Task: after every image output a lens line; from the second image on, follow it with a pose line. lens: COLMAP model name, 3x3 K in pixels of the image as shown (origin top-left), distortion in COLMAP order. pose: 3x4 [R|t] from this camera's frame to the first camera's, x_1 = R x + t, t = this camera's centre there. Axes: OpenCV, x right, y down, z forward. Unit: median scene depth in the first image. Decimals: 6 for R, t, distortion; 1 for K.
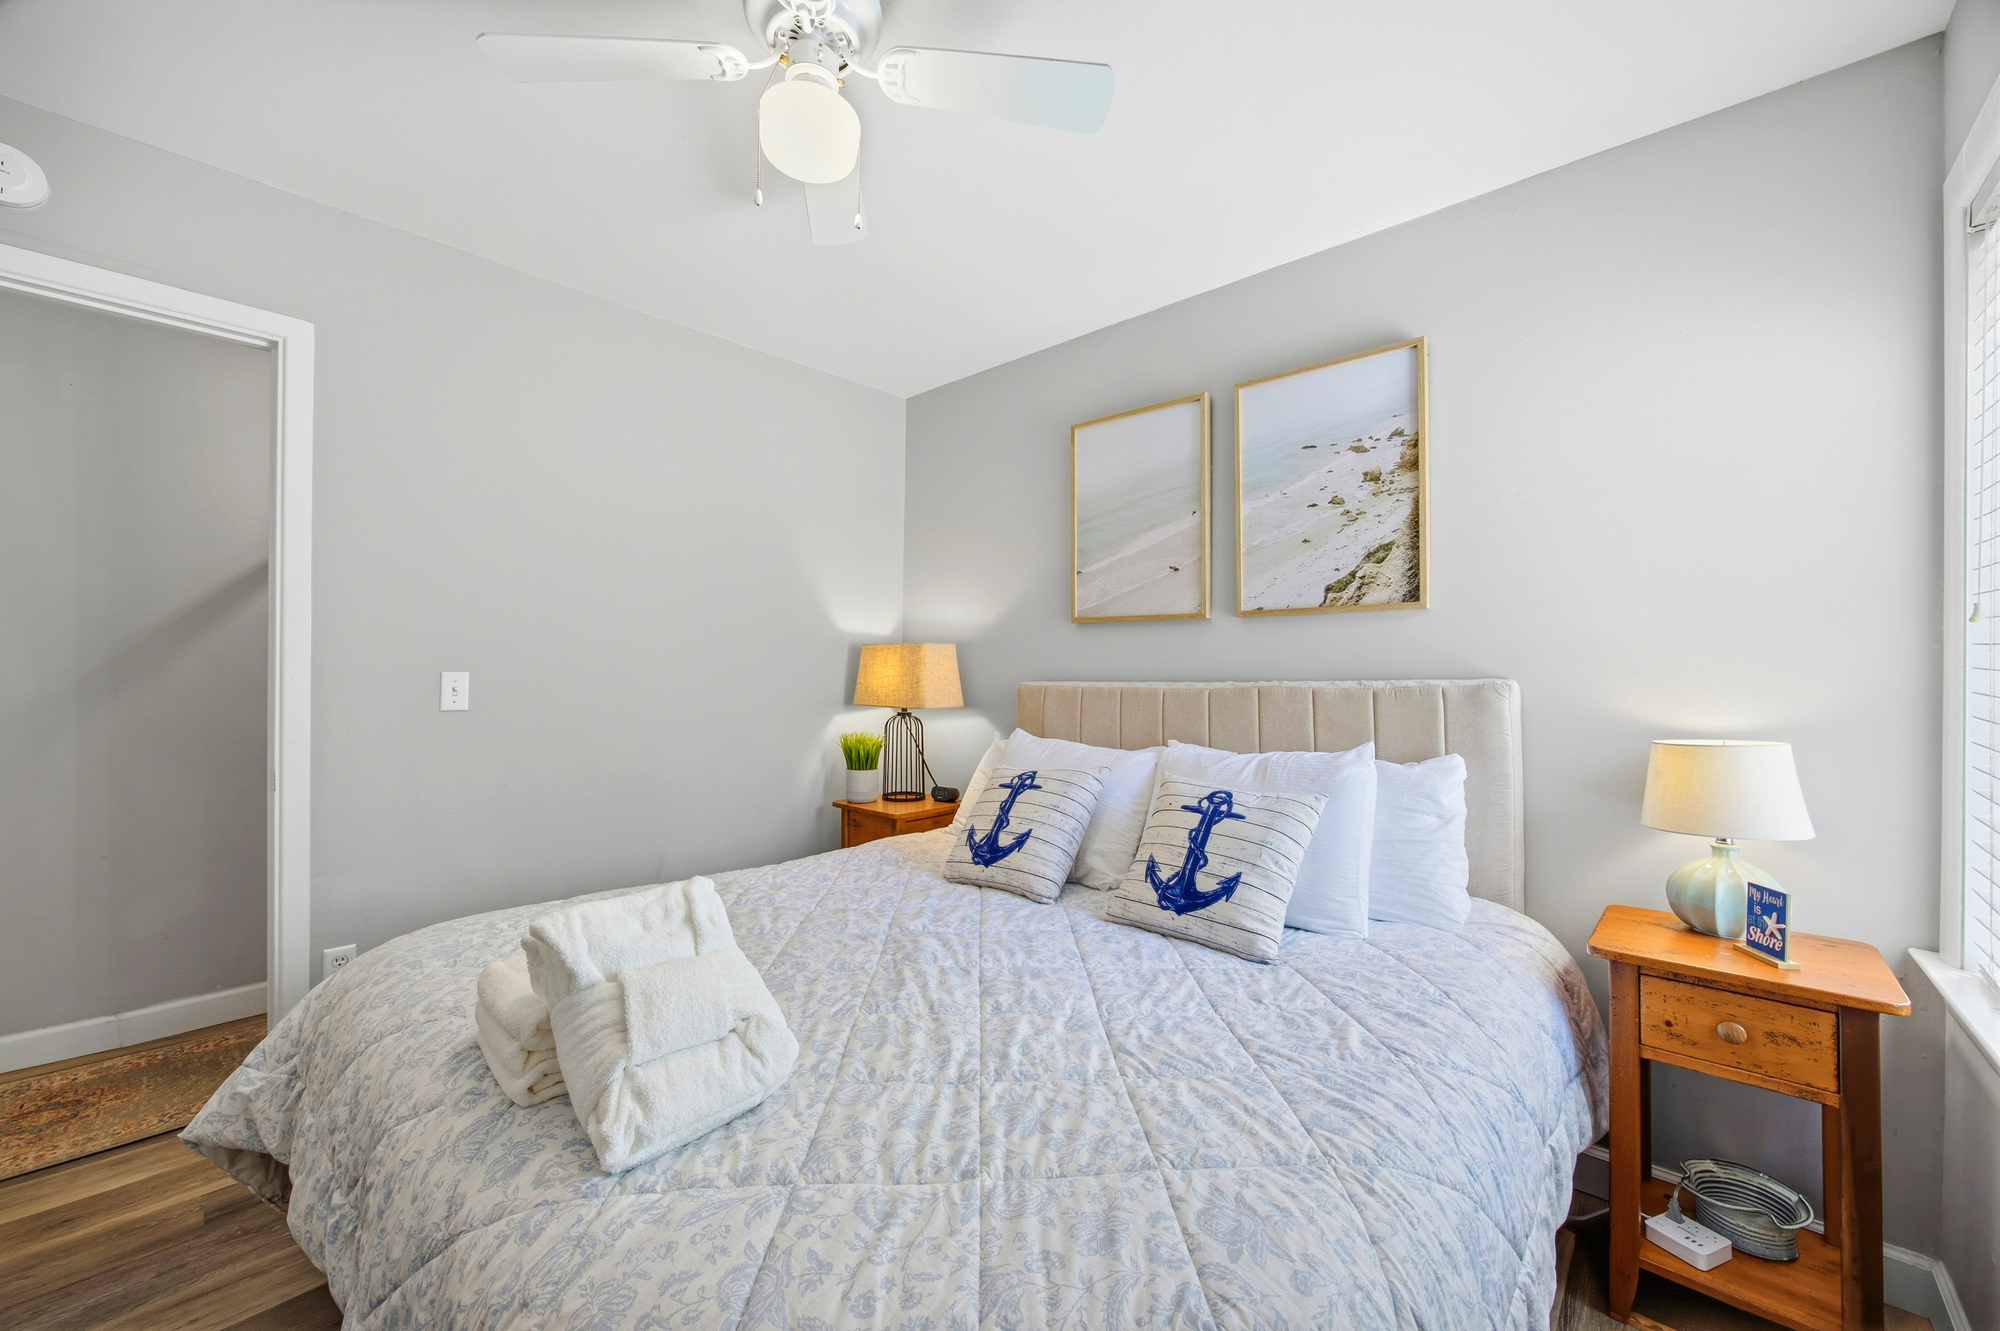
lens RADIAL K [[815.0, 0, 1057.0], [0, 815.0, 658.1], [0, 0, 1]] dist [-0.009786, 0.000081]
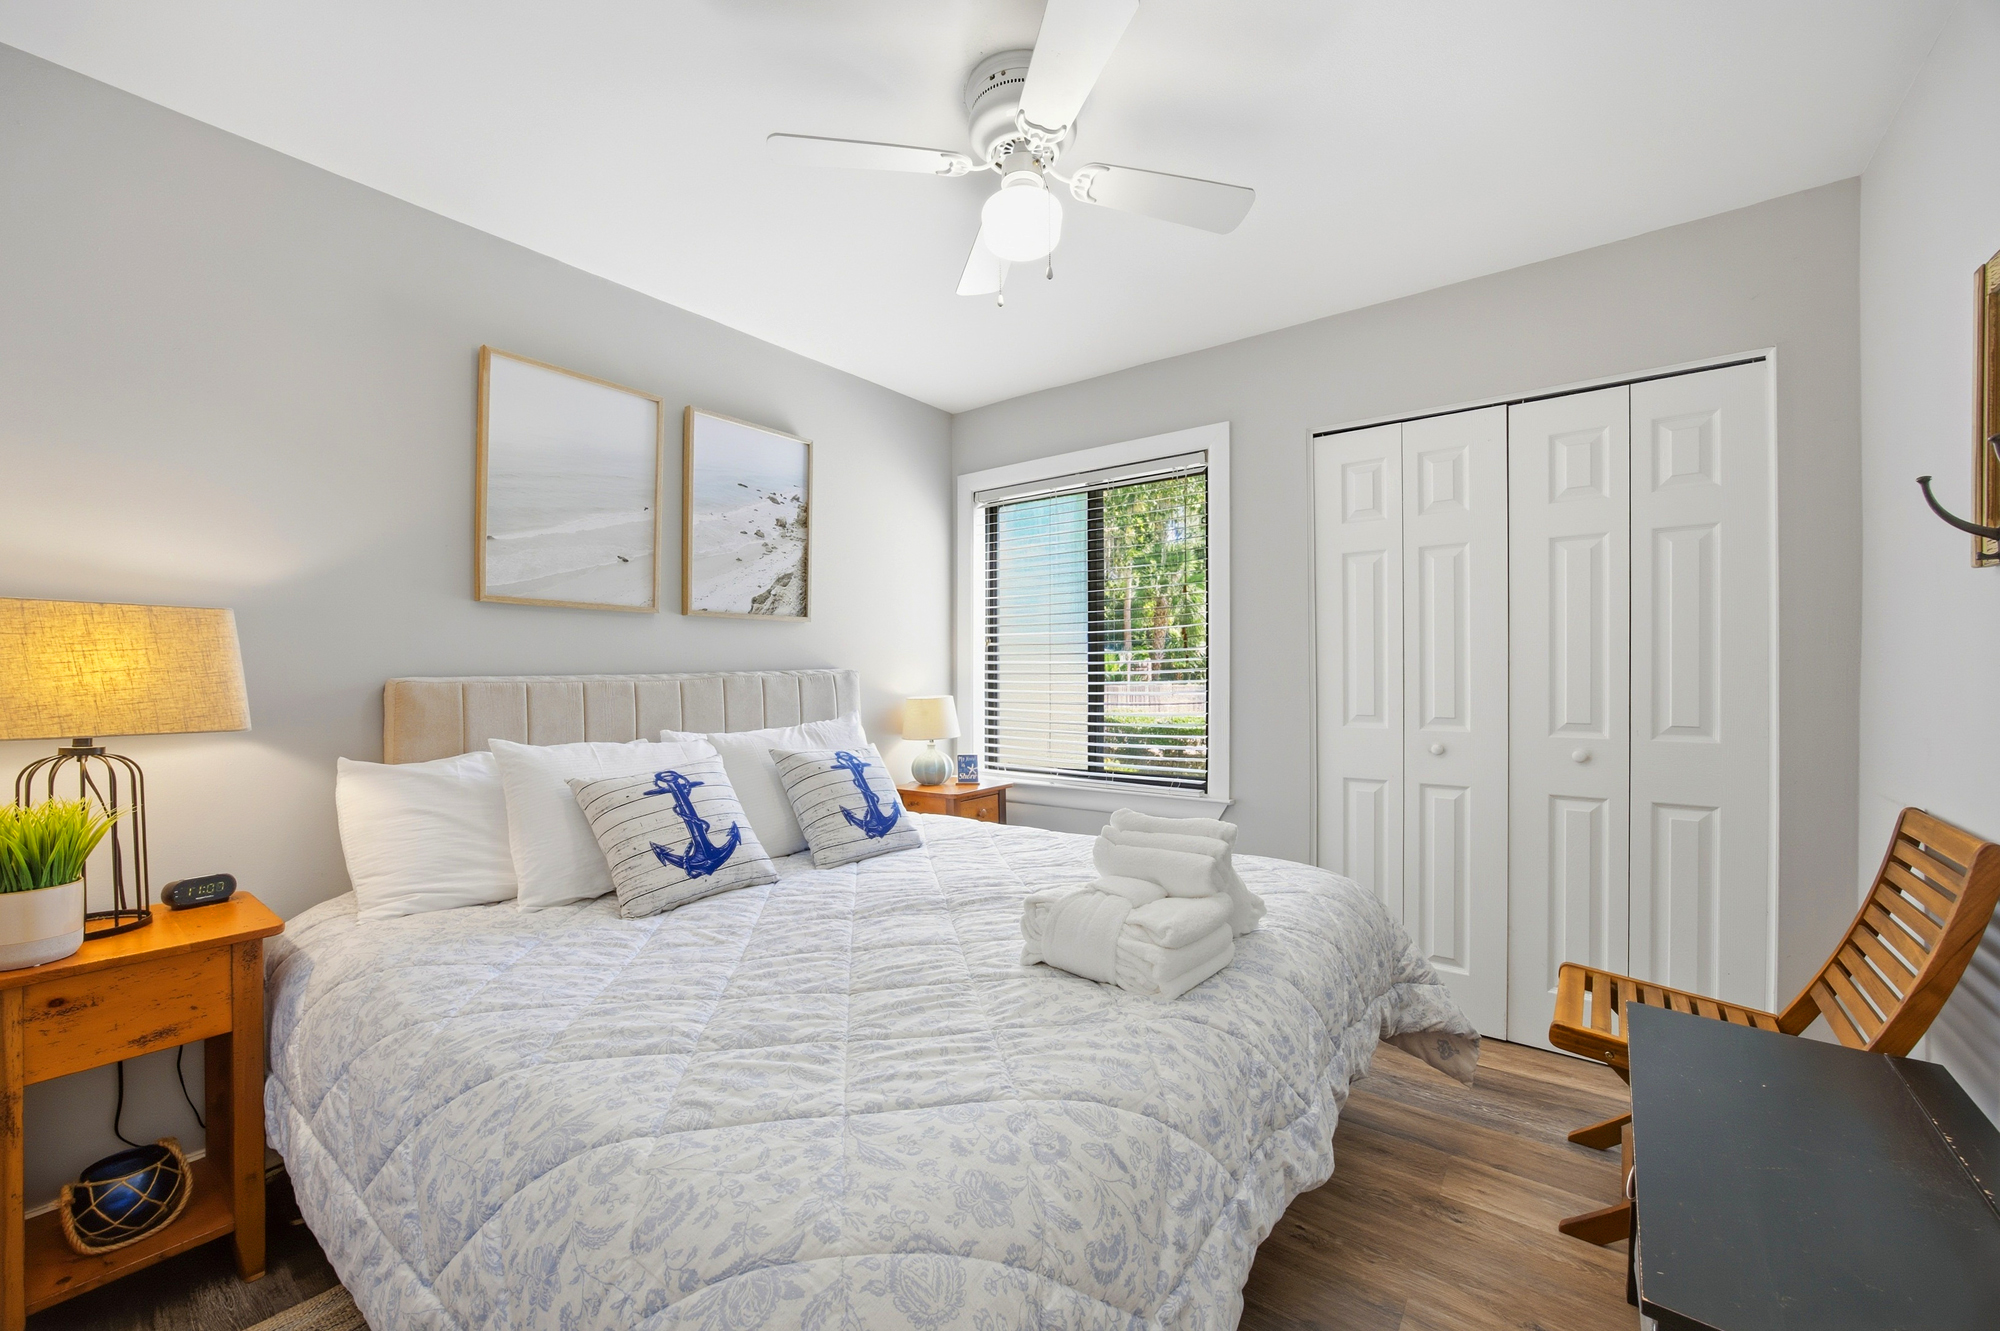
lens RADIAL K [[771.6, 0, 1000.7], [0, 771.6, 657.0], [0, 0, 1]] dist [-0.008419, 0.000194]
pose [[-0.058388, 0.017049, 0.998148, -0.944663], [-0.007014, 0.999822, -0.017488, 0.024619], [-0.998269, -0.008022, -0.058258, 0.705701]]
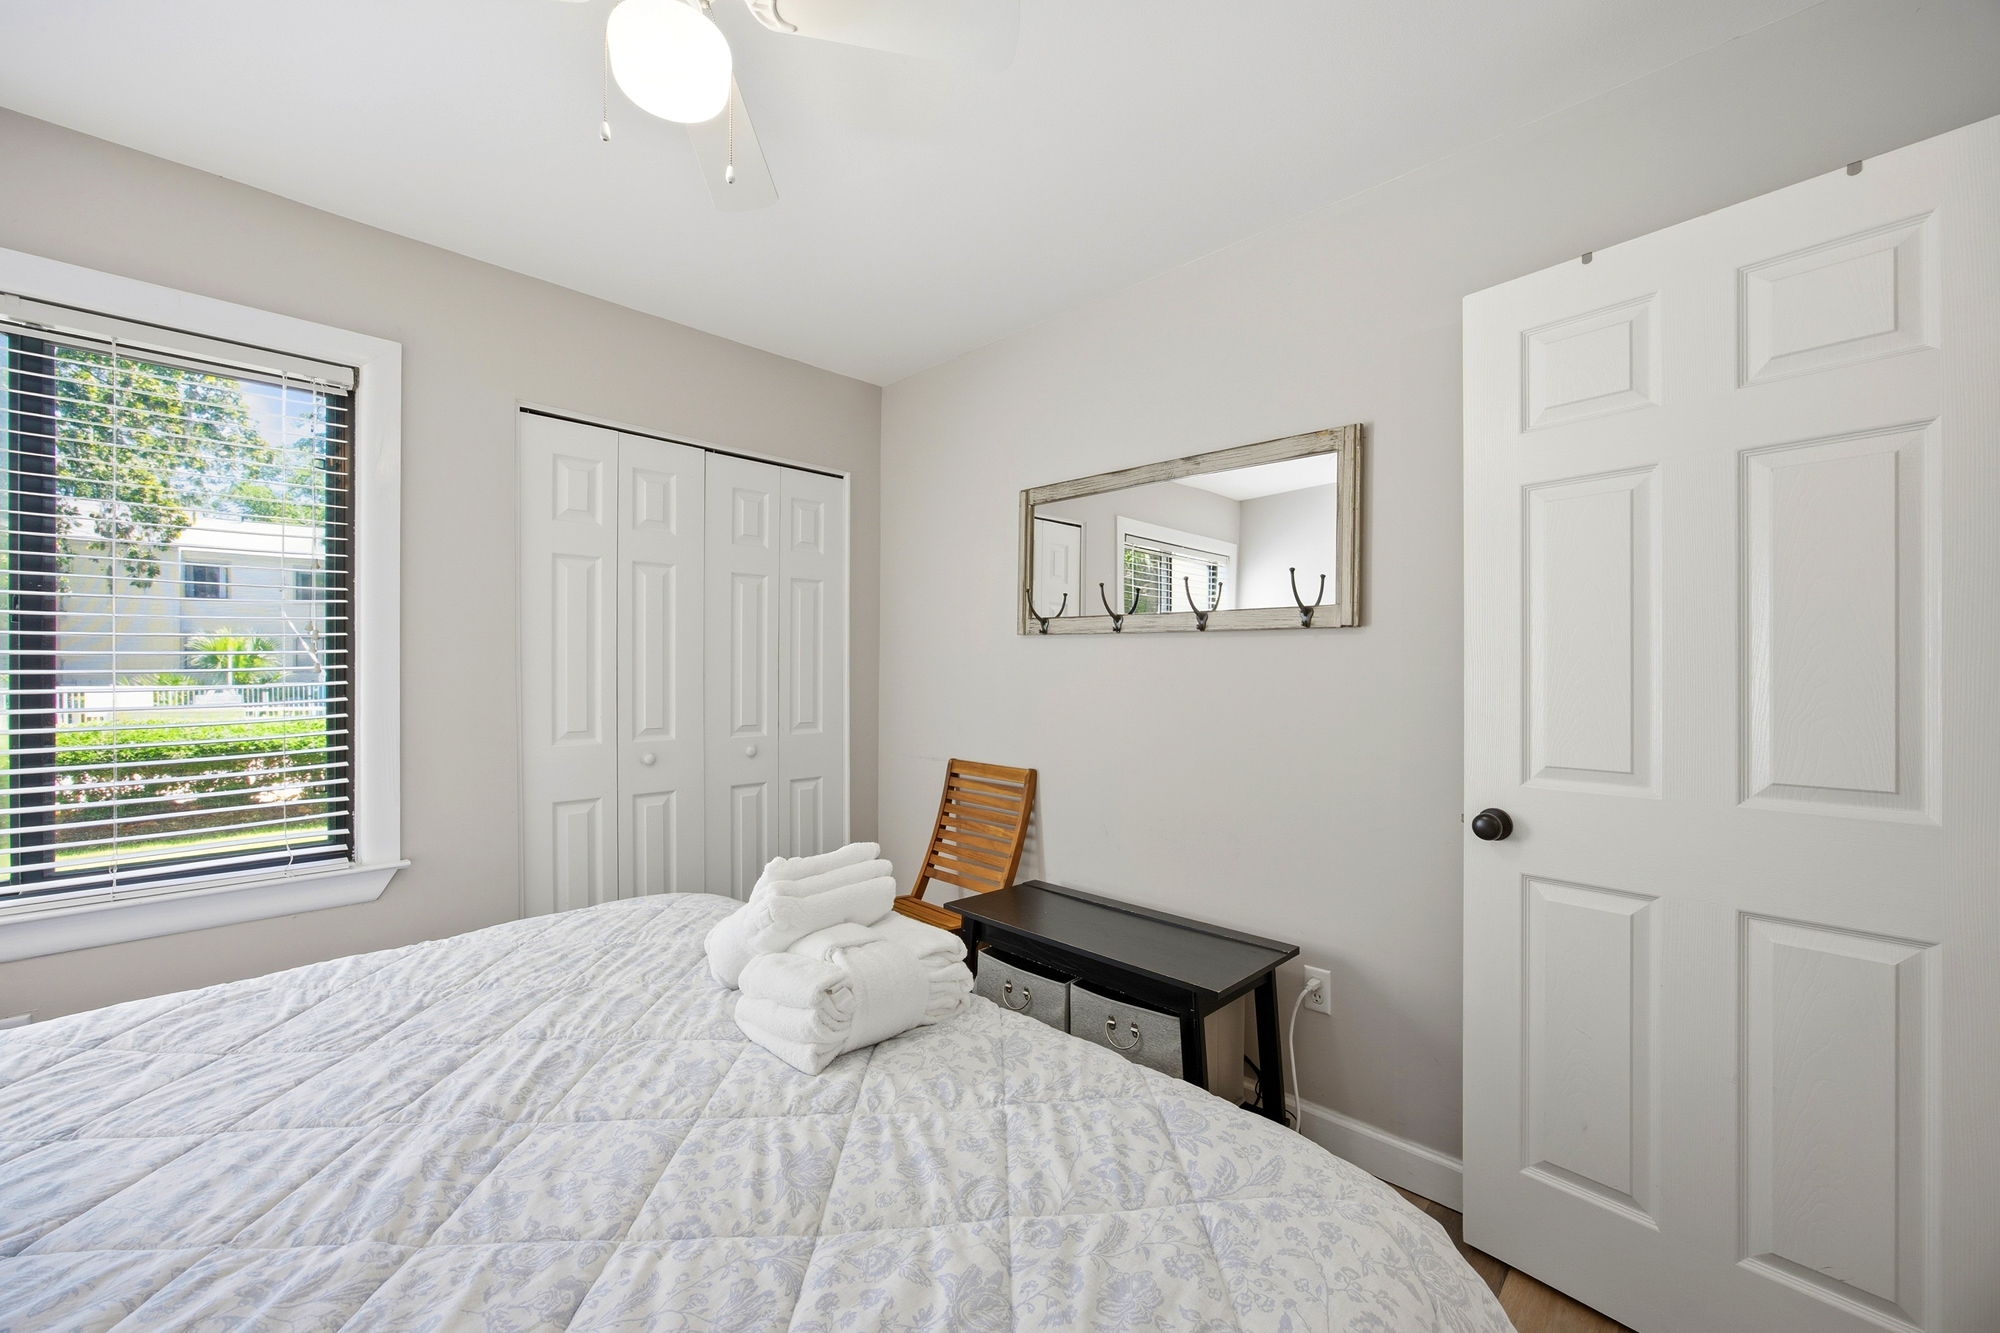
lens RADIAL K [[771.6, 0, 1000.7], [0, 771.6, 658.0], [0, 0, 1]] dist [-0.008419, 0.000194]
pose [[-0.997355, -0.004694, 0.072536, -0.458924], [-0.006705, 0.999599, -0.027506, 0.009815], [-0.072378, -0.027919, -0.996986, 1.146989]]
